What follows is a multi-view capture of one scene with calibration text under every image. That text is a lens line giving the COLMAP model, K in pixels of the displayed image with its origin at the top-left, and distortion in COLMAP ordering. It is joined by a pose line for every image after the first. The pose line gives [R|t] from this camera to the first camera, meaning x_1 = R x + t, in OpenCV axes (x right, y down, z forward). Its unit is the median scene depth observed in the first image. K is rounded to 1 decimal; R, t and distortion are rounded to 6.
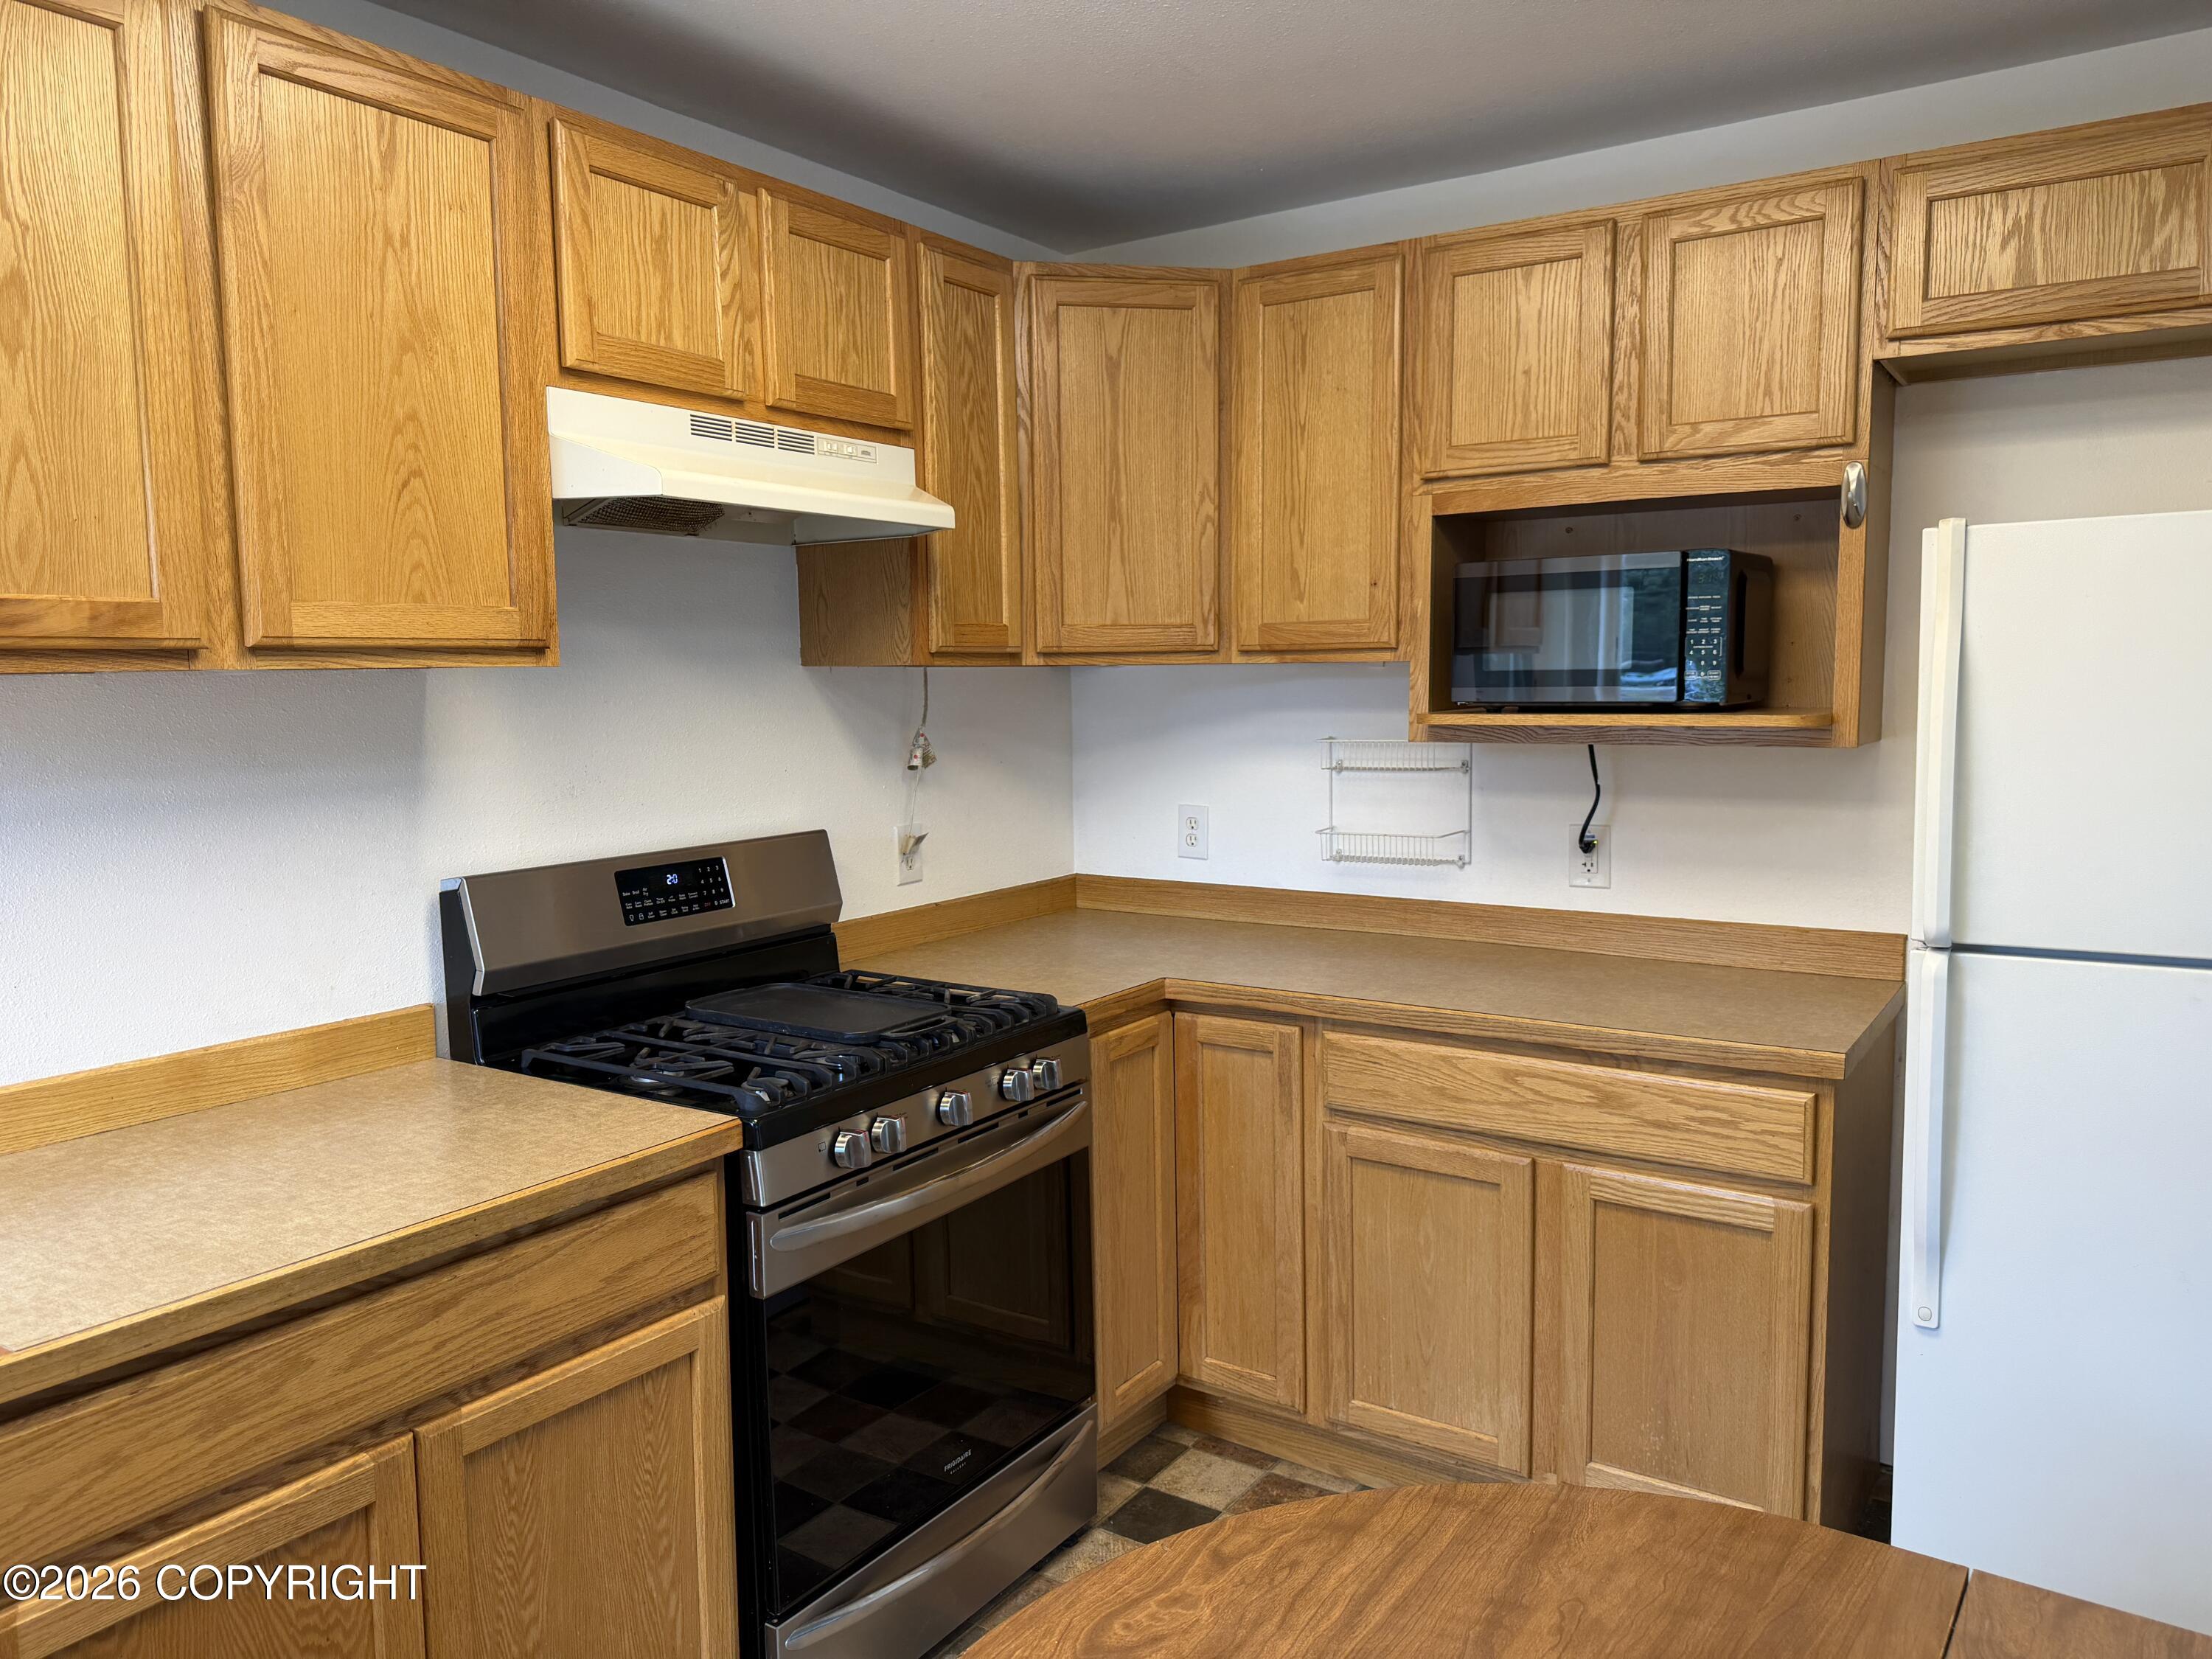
lens RADIAL K [[1570.2, 0, 1116.9], [0, 1570.2, 829.5], [0, 0, 1]] dist [0.151085, -0.230026]
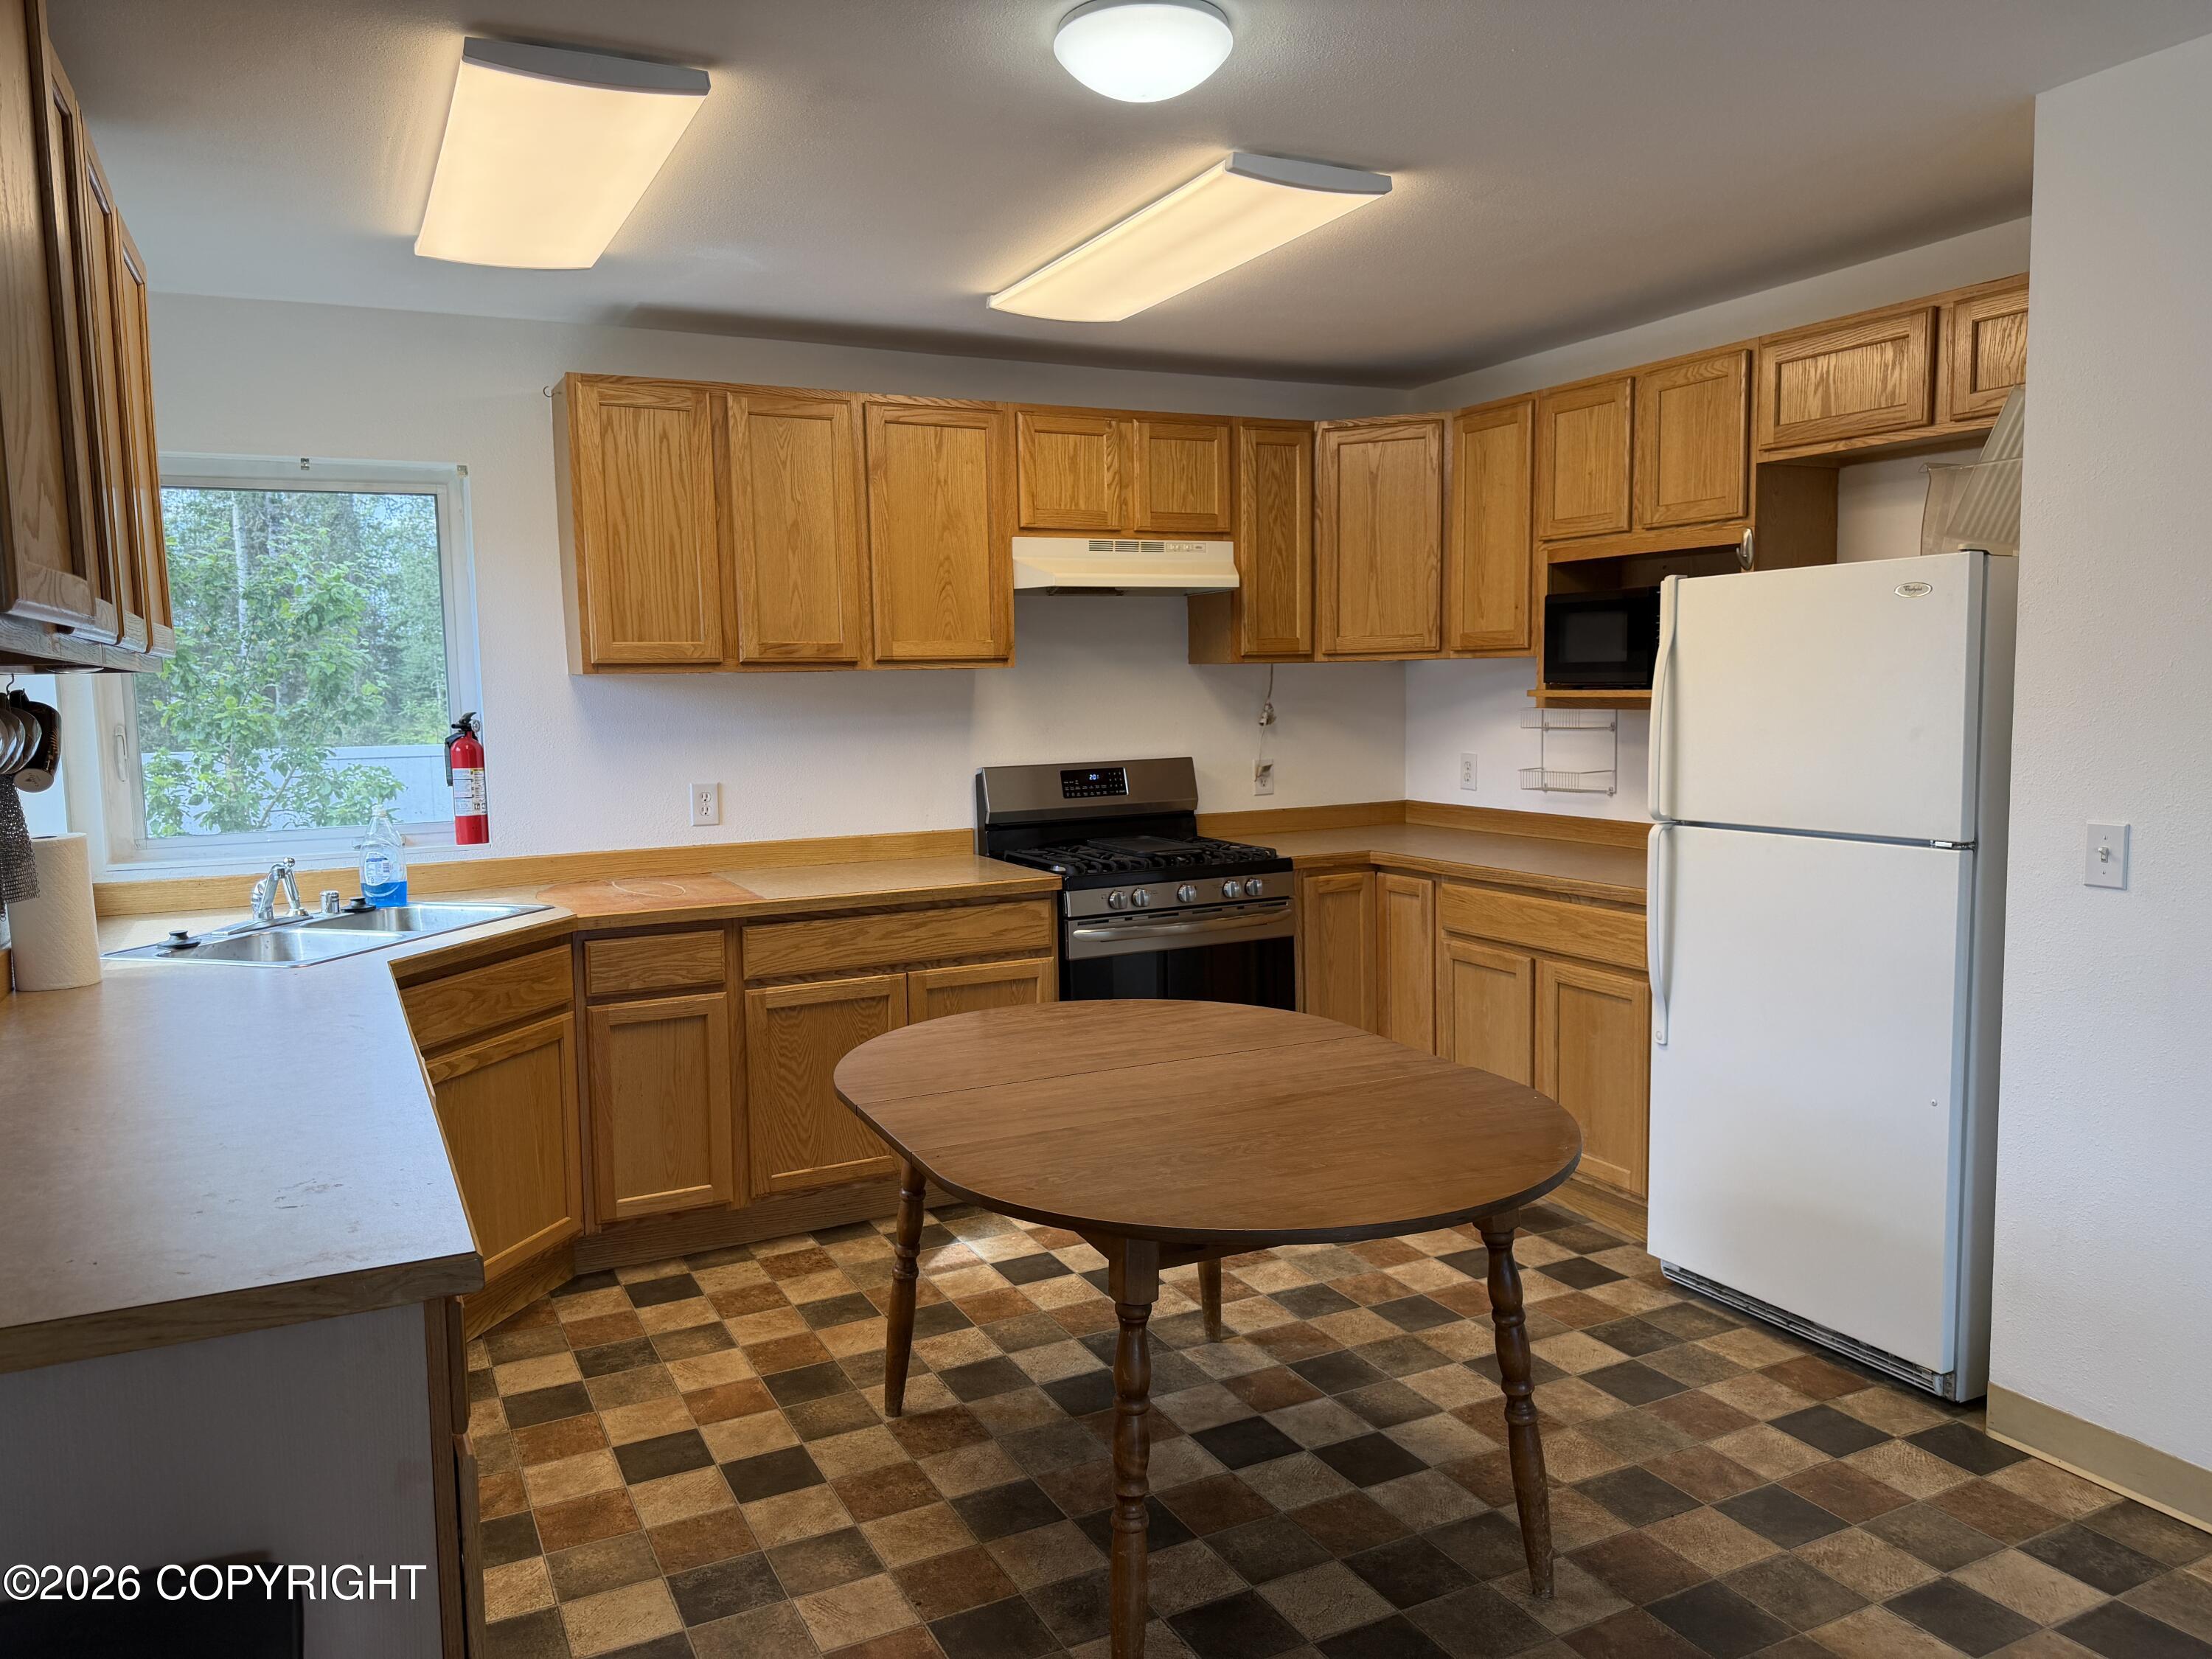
lens RADIAL K [[1570.2, 0, 1116.9], [0, 1570.2, 829.5], [0, 0, 1]] dist [0.151085, -0.230026]
pose [[0.871868, 0.043804, -0.487778, 0.689355], [-0.041482, 0.999018, 0.015568, 0.065537], [0.487981, 0.006661, 0.872829, -0.656379]]
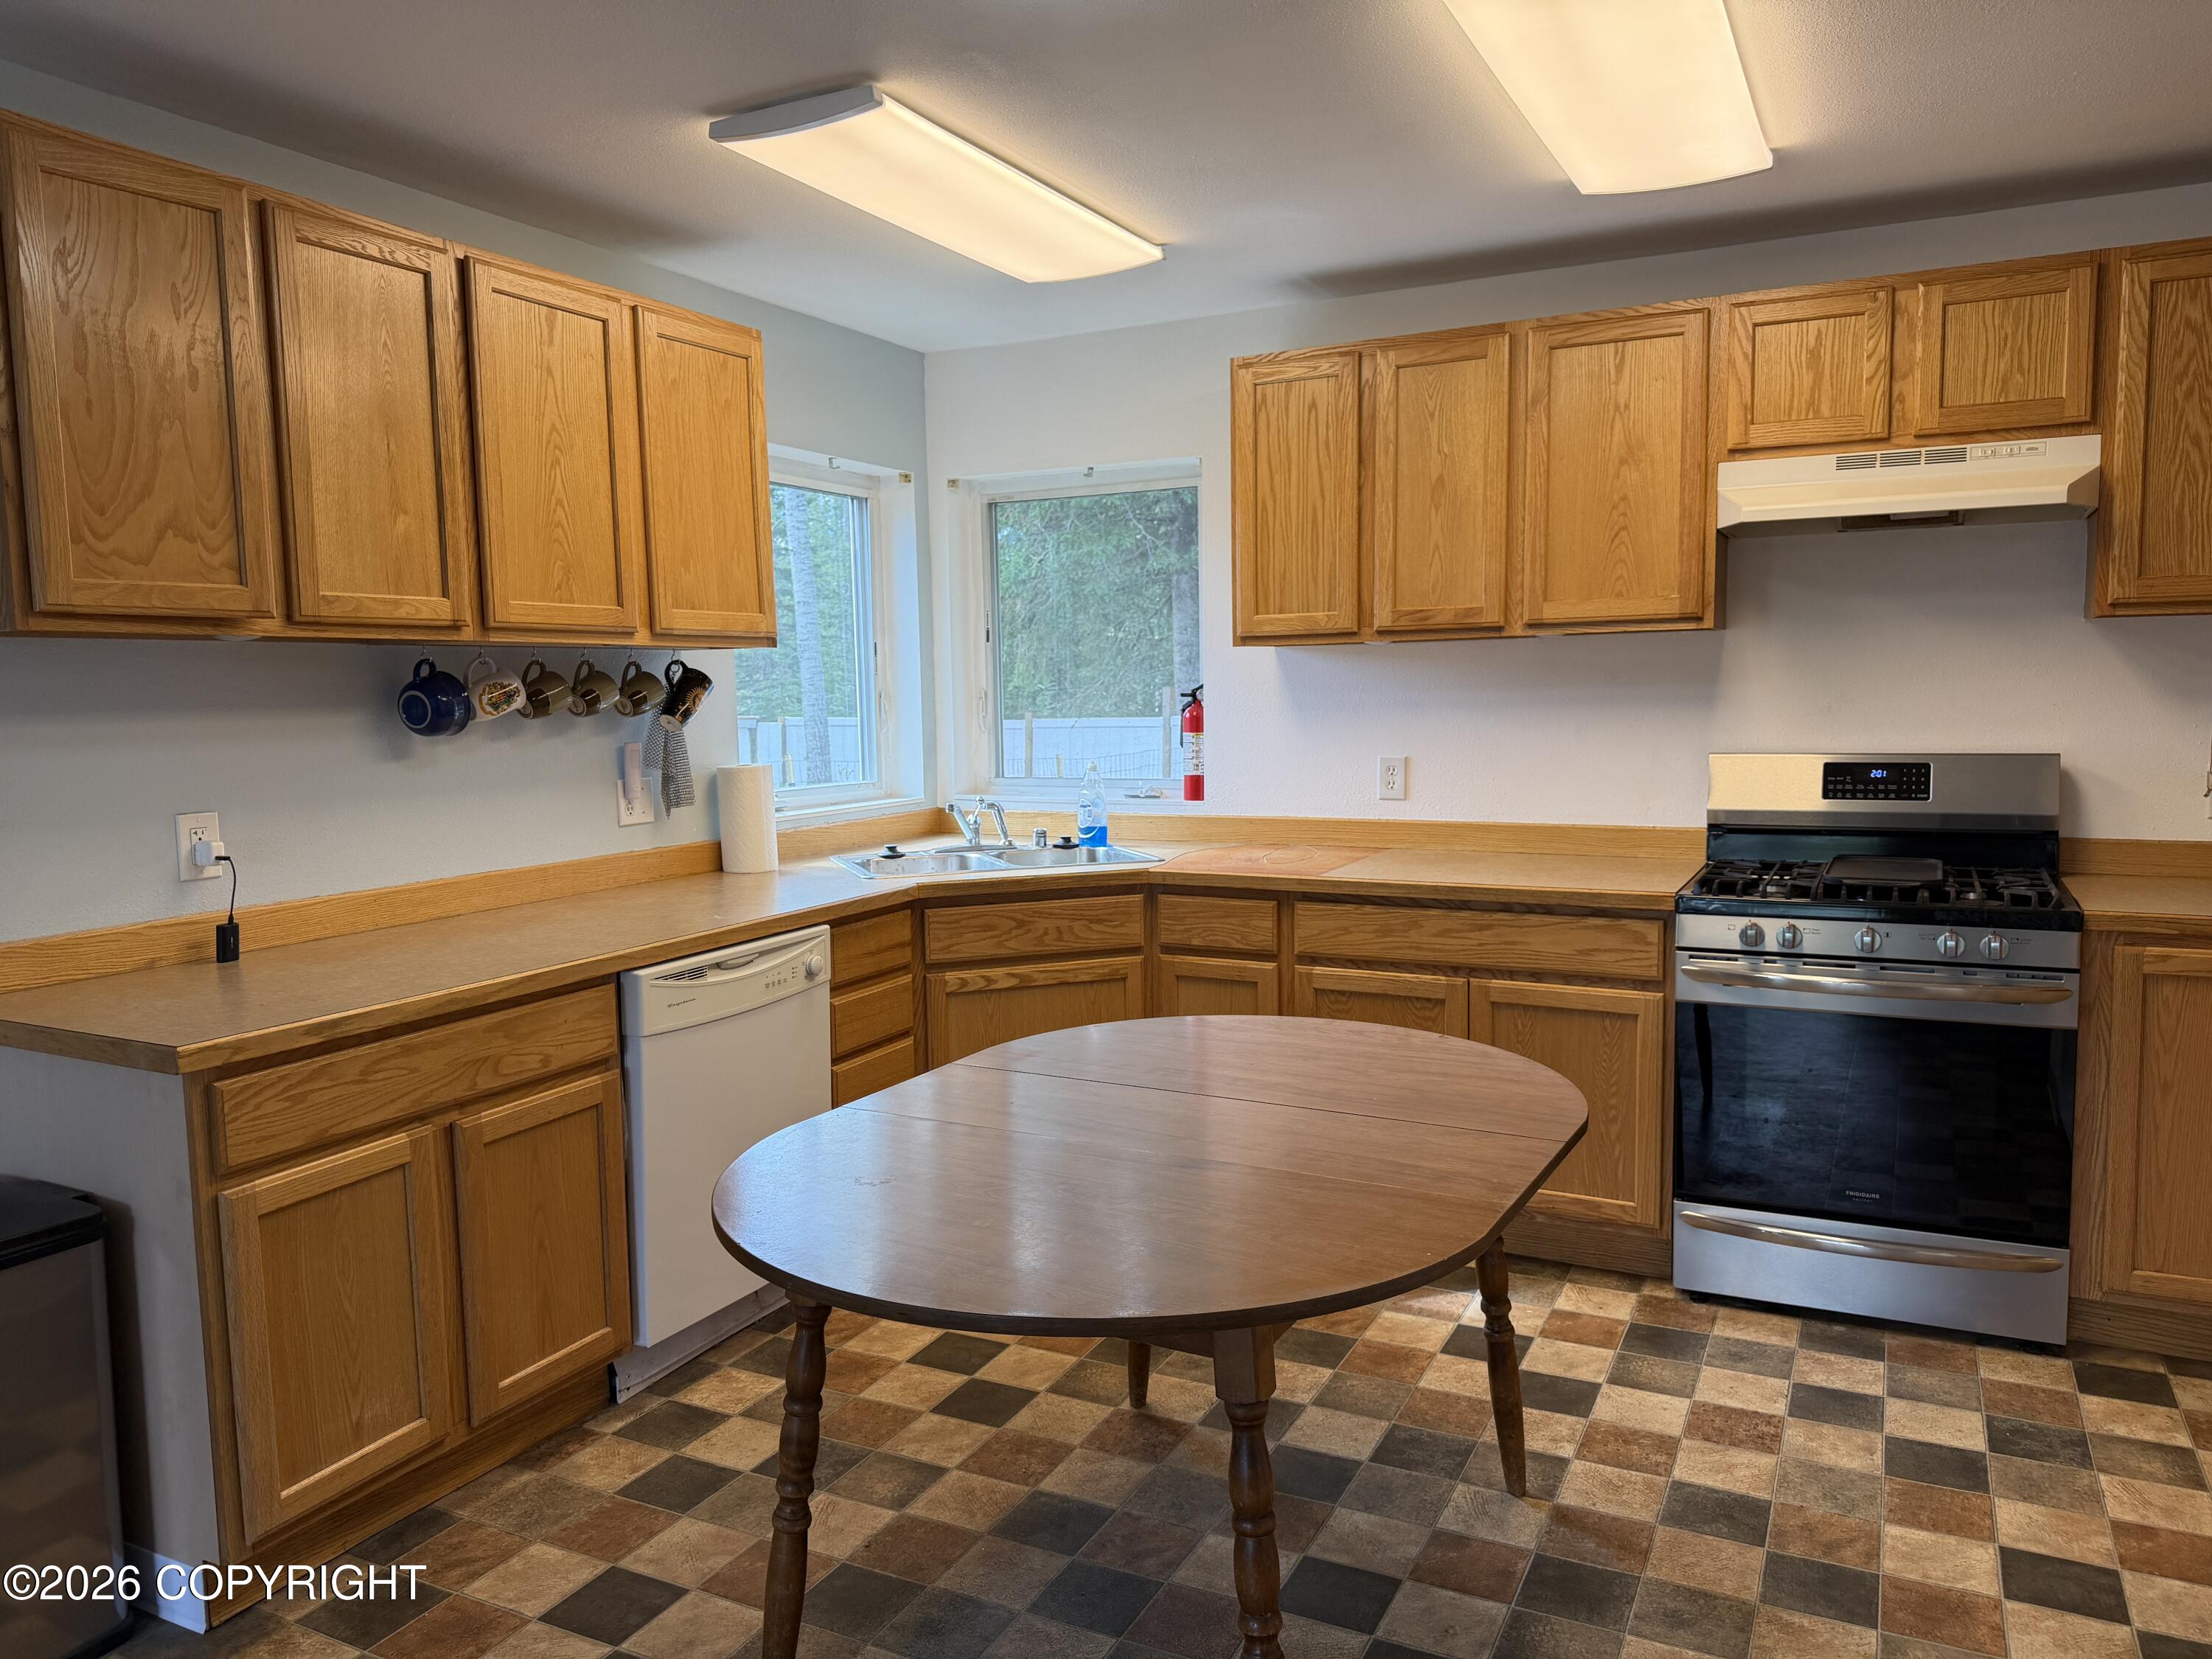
lens RADIAL K [[1630.2, 0, 1106.9], [0, 1630.2, 818.9], [0, 0, 1]] dist [0.193948, -0.269650]
pose [[0.120588, 0.095565, -0.988092, 1.145471], [-0.086417, 0.992587, 0.085453, 0.002822], [0.988934, 0.075084, 0.127952, 0.132361]]
